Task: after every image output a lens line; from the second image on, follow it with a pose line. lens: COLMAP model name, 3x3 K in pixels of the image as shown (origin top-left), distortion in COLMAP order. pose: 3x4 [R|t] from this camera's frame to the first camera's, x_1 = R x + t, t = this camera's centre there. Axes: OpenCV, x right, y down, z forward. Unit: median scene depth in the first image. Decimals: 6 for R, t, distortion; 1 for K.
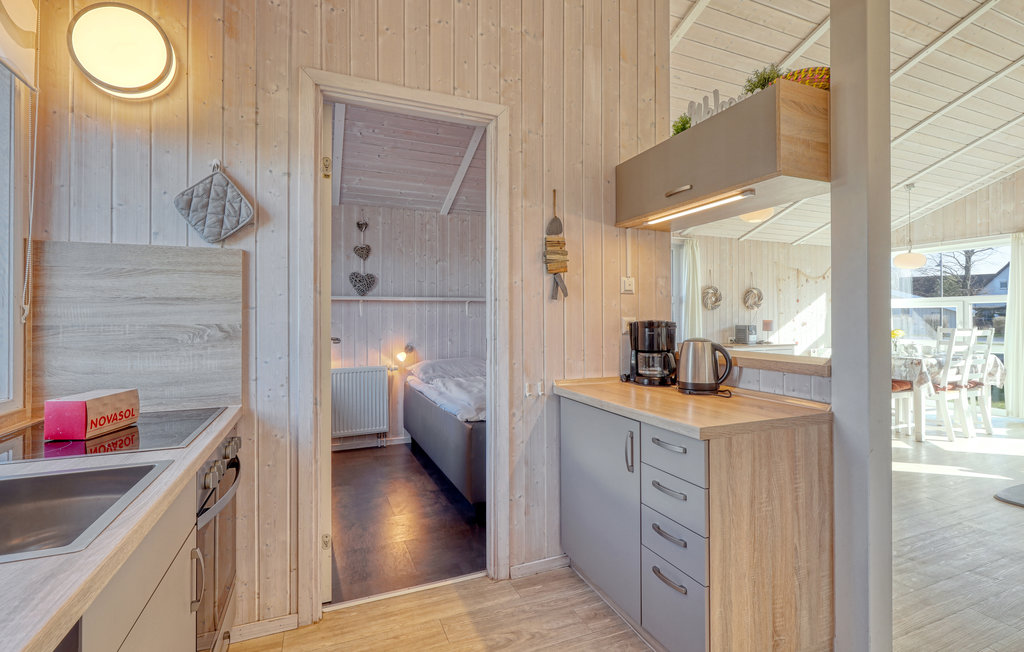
lens RADIAL K [[473.1, 0, 511.3], [0, 473.1, 305.3], [0, 0, 1]] dist [-0.000412, -0.000165]
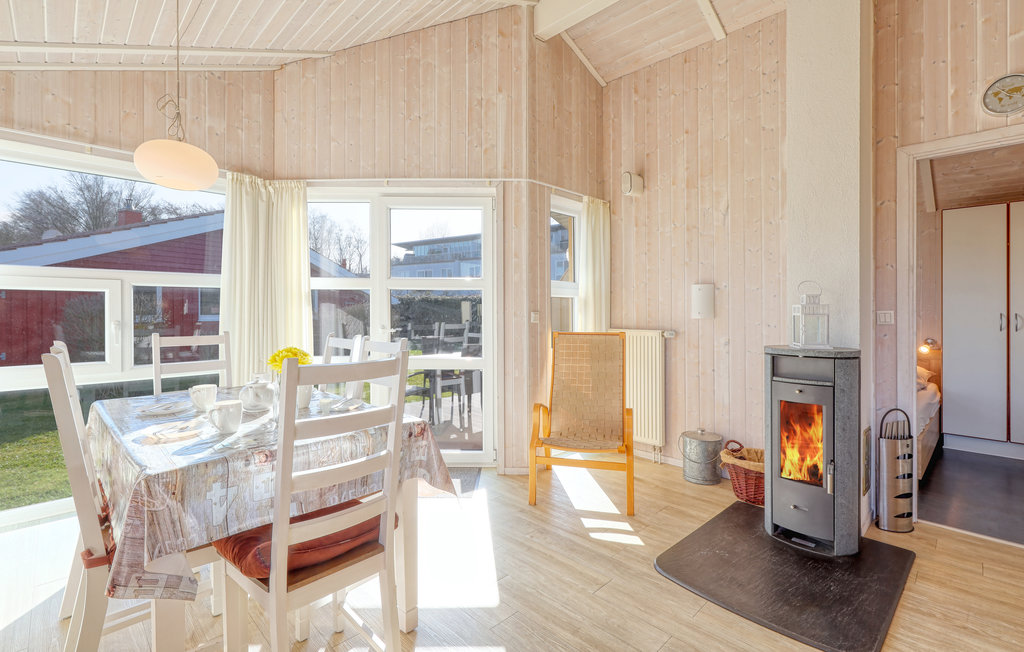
lens RADIAL K [[463.0, 0, 514.4], [0, 463.0, 322.1], [0, 0, 1]] dist [0.001115, -0.000030]
pose [[-0.370484, -0.014970, 0.928718, 0.346956], [-0.035807, 0.999357, 0.001824, 0.020137], [-0.928148, -0.032579, -0.370782, 0.785002]]
